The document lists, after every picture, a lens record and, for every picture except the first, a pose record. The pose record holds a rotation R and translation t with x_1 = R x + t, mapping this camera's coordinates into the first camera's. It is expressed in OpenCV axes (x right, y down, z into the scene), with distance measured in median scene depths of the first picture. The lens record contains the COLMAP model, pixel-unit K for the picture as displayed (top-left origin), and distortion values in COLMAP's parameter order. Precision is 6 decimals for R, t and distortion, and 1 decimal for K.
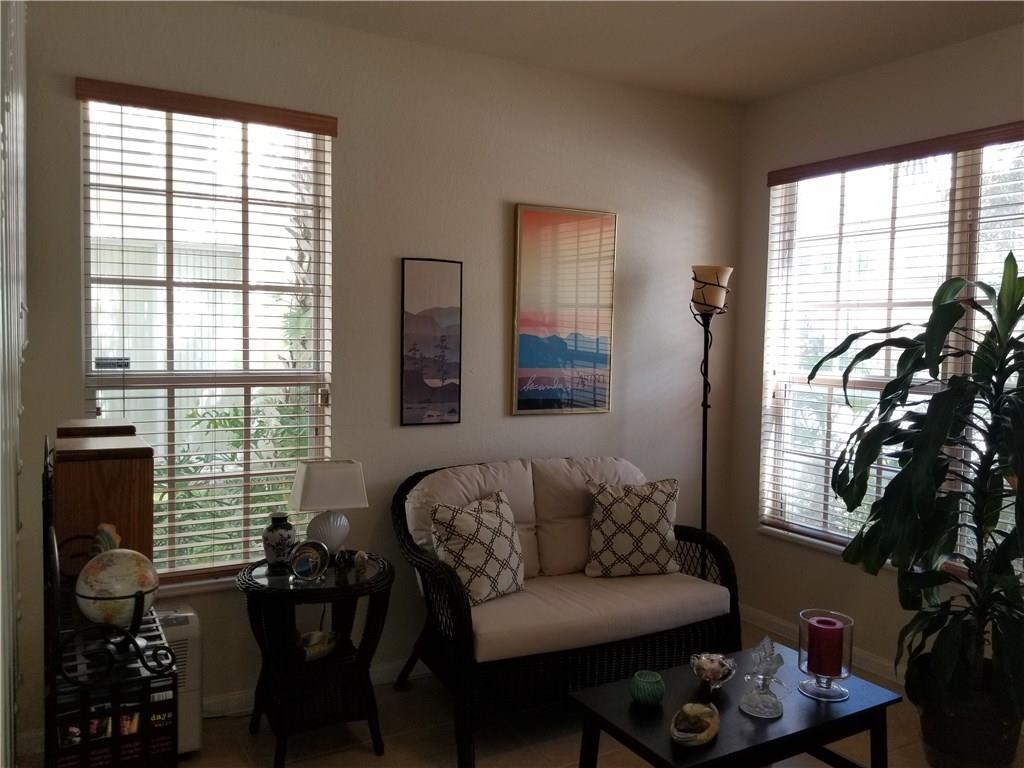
lens RADIAL K [[800.8, 0, 503.6], [0, 800.8, 379.8], [0, 0, 1]] dist [0.100310, -0.188133]
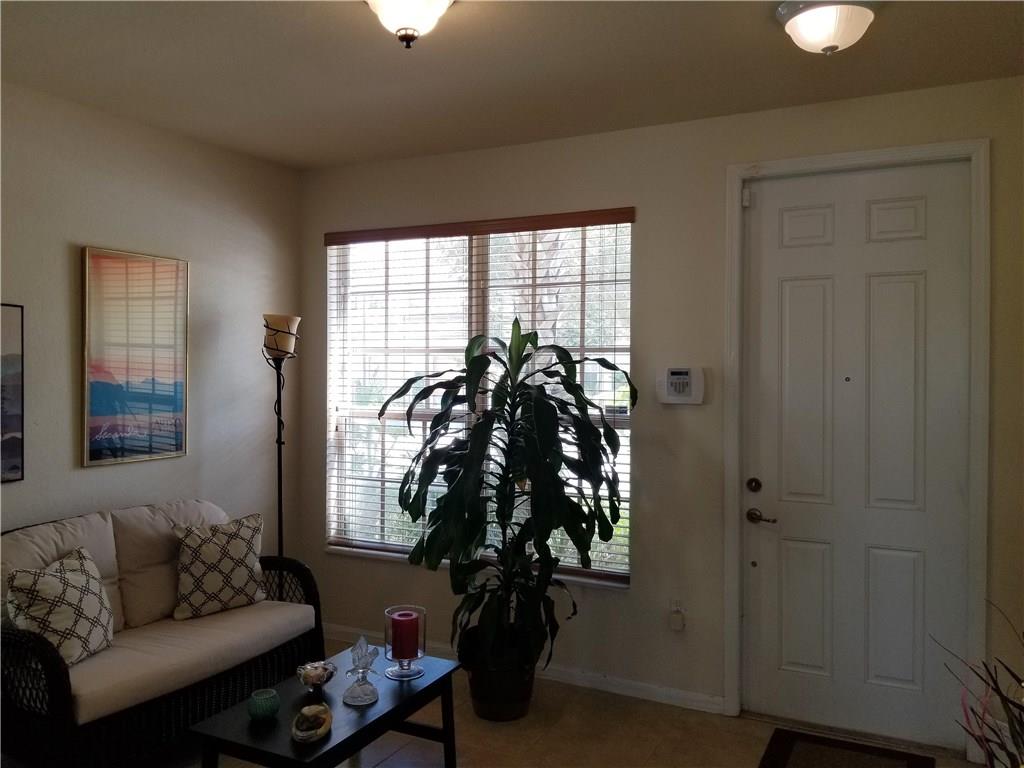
lens RADIAL K [[800.8, 0, 503.6], [0, 800.8, 379.8], [0, 0, 1]] dist [0.100310, -0.188133]
pose [[0.834568, -0.023589, 0.550400, -0.107898], [0.042855, 0.998835, -0.022172, -0.017672], [-0.549236, 0.042091, 0.834607, -0.089281]]
